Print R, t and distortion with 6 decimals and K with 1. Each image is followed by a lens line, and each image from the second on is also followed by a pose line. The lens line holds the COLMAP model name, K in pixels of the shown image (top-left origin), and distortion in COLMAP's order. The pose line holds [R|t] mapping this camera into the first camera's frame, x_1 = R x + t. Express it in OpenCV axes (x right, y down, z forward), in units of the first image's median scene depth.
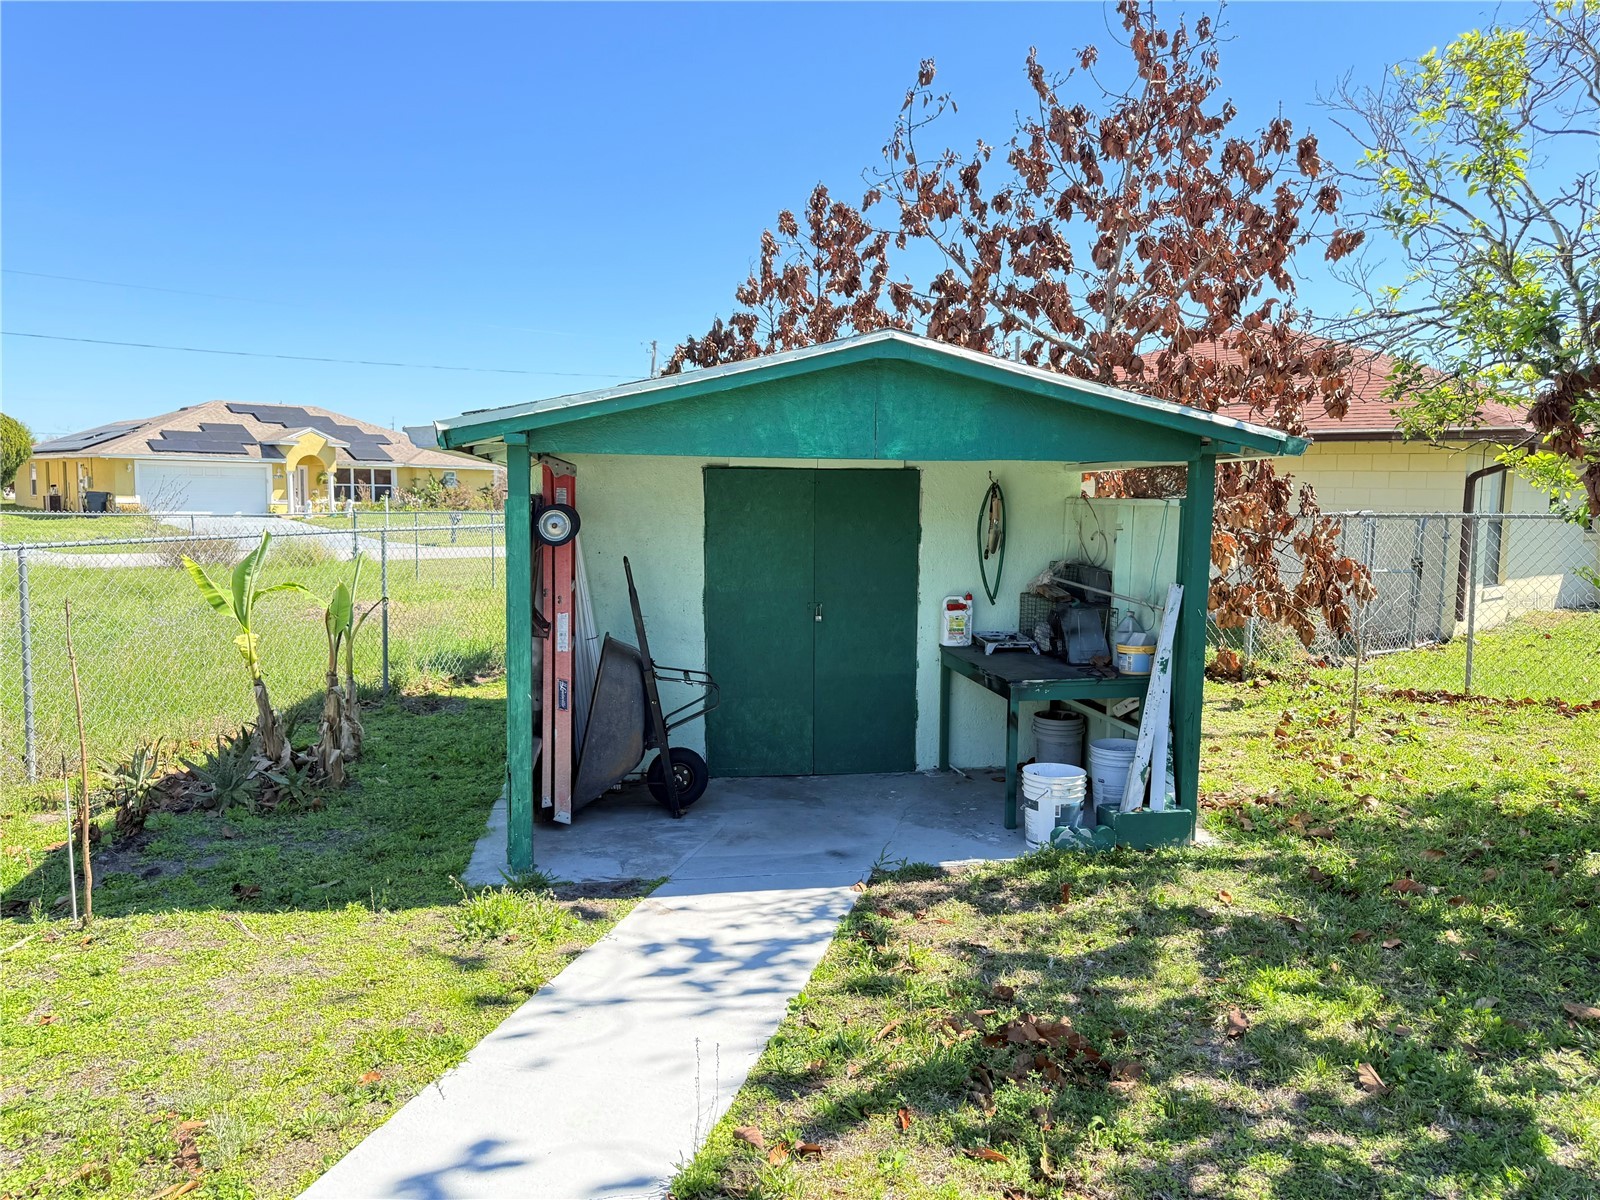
lens RADIAL K [[1133.8, 0, 802.7], [0, 1133.8, 605.1], [0, 0, 1]] dist [0.035987, -0.070631]
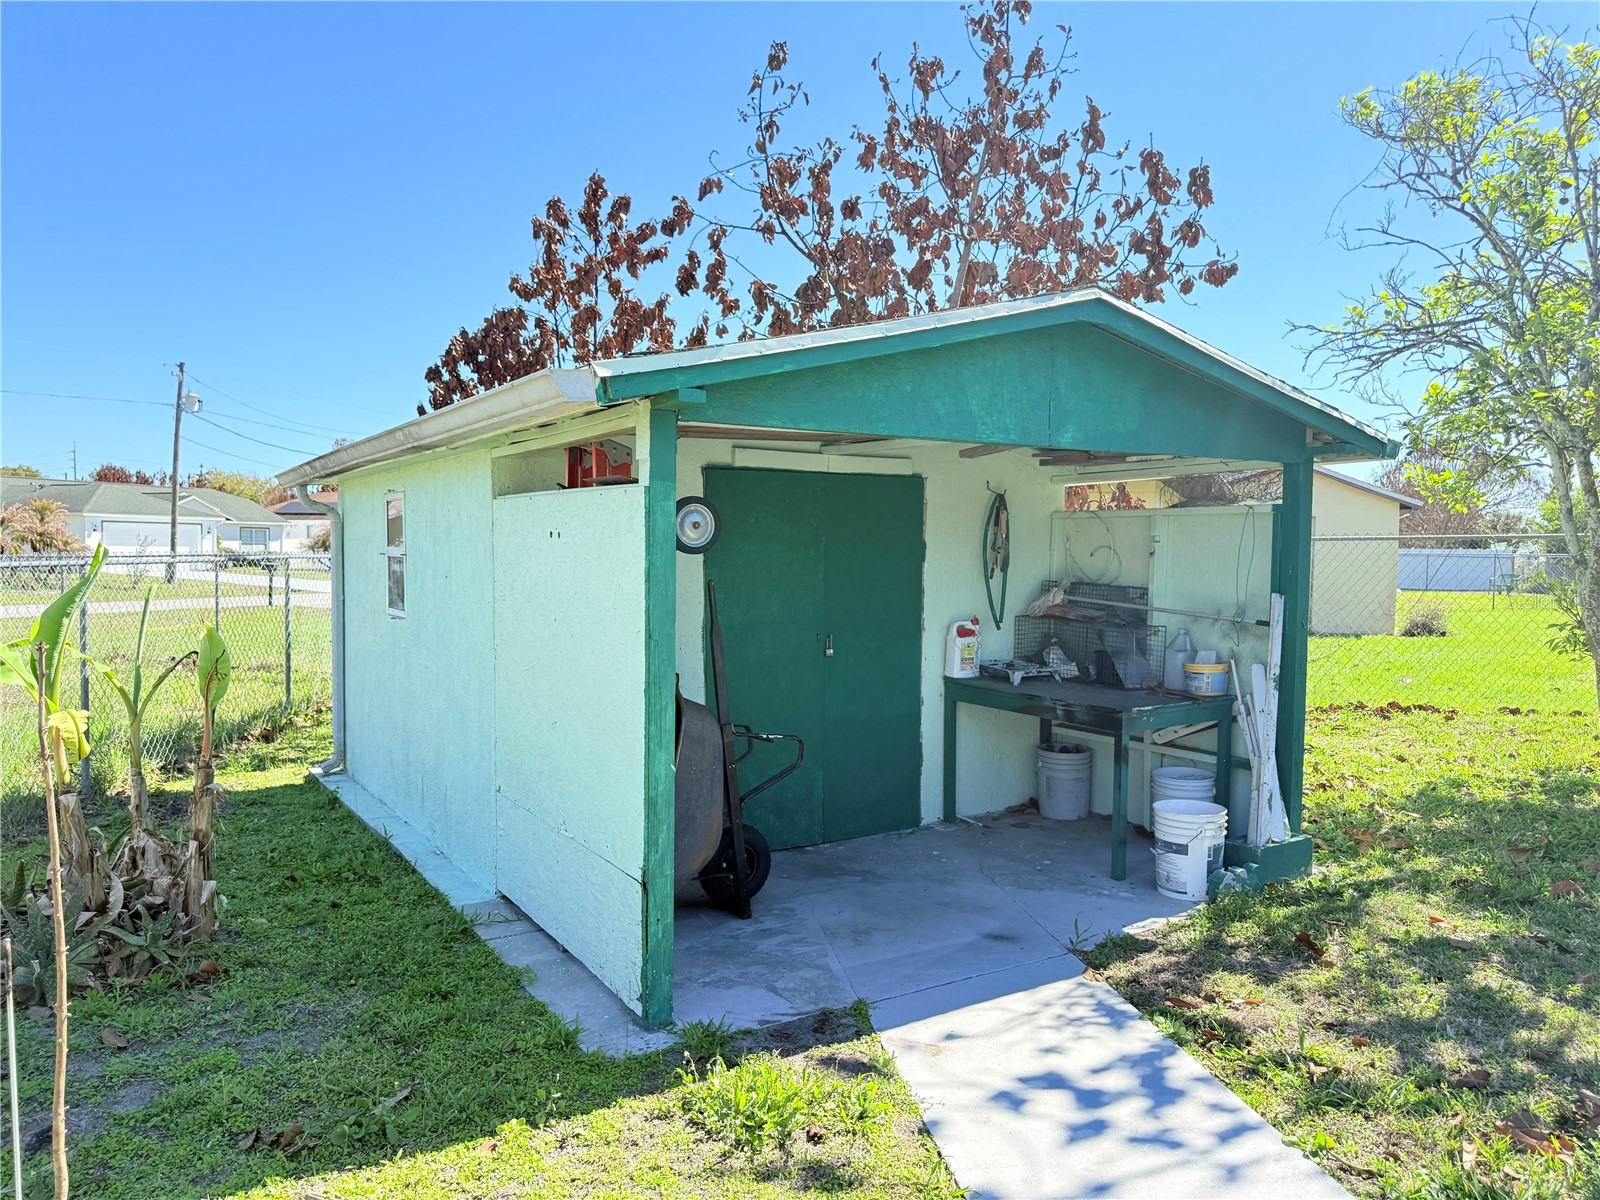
lens RADIAL K [[1133.8, 0, 802.7], [0, 1133.8, 605.1], [0, 0, 1]] dist [0.035987, -0.070631]
pose [[0.916275, -0.024617, 0.399791, -0.353604], [0.043467, 0.998326, -0.038150, 0.008404], [-0.398183, 0.052334, 0.915812, 0.258479]]
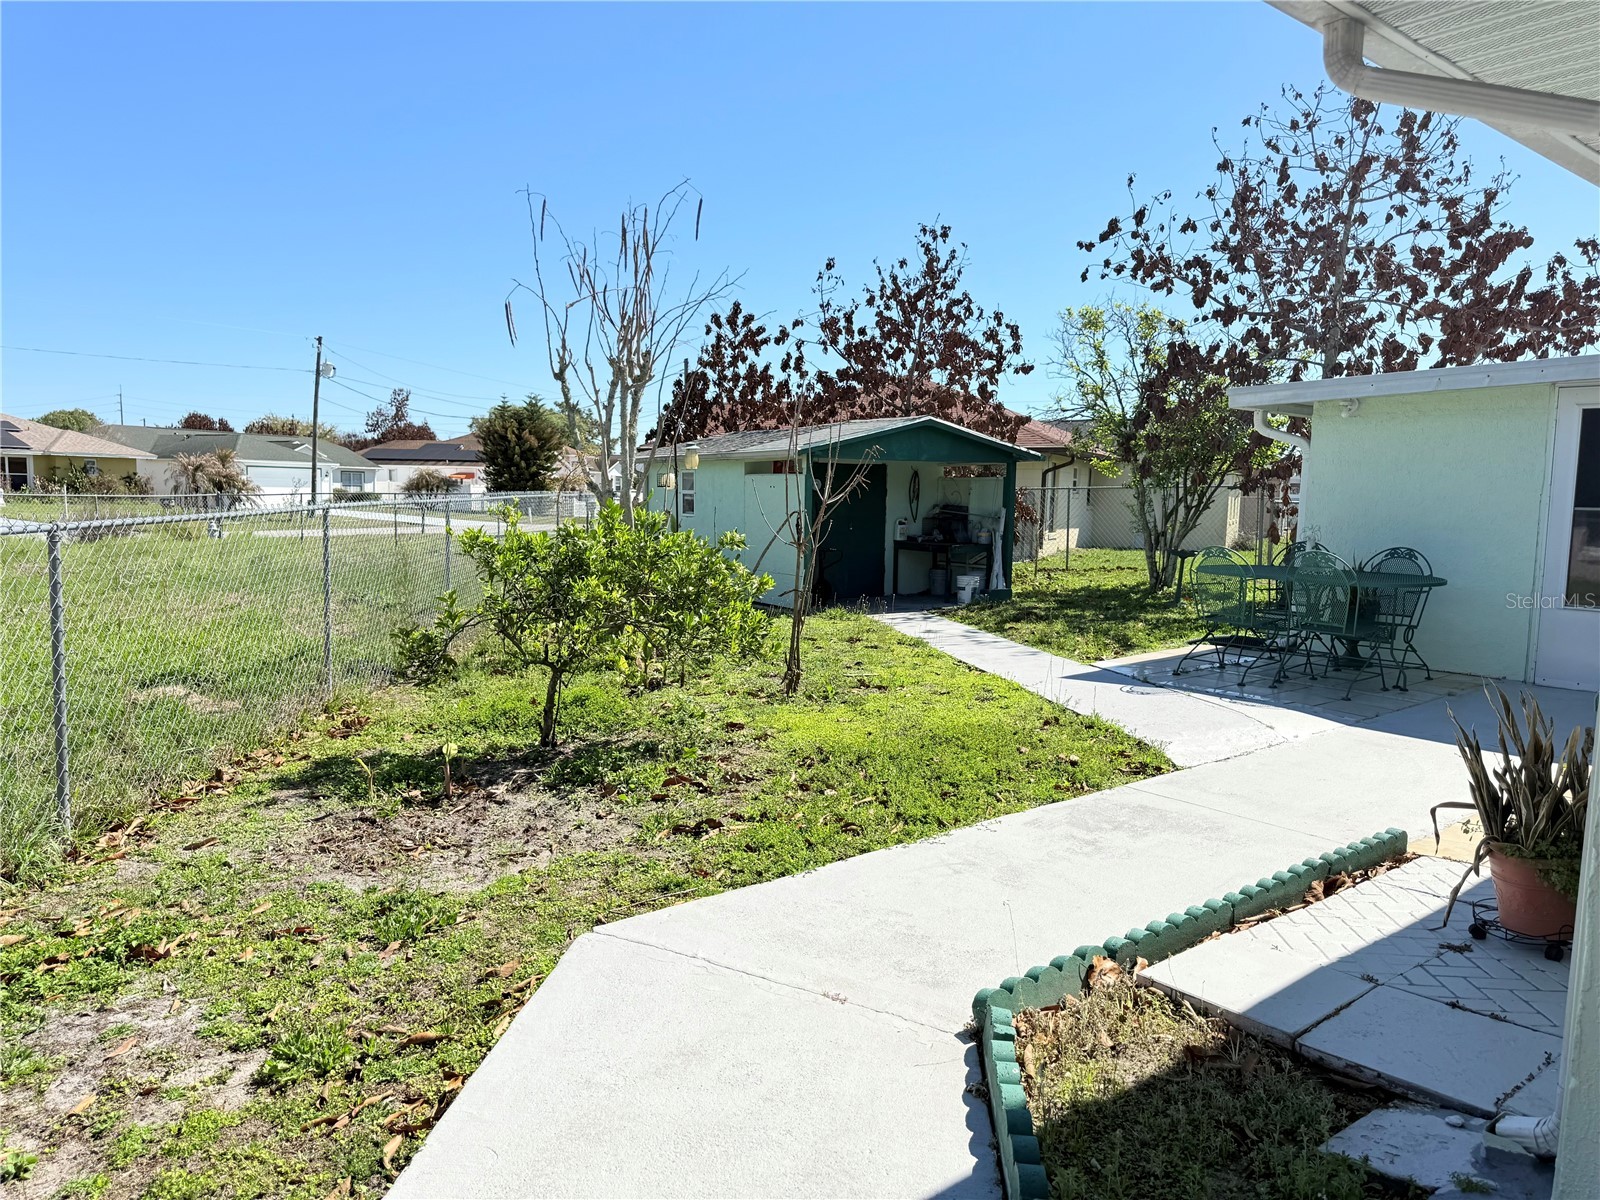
lens RADIAL K [[1140.3, 0, 800.9], [0, 1140.3, 647.2], [0, 0, 1]] dist [0.033226, -0.001059]
pose [[0.922484, -0.050358, 0.382736, -1.049046], [0.035854, 0.998346, 0.044939, 0.154464], [-0.384366, -0.027733, 0.922764, -1.200303]]
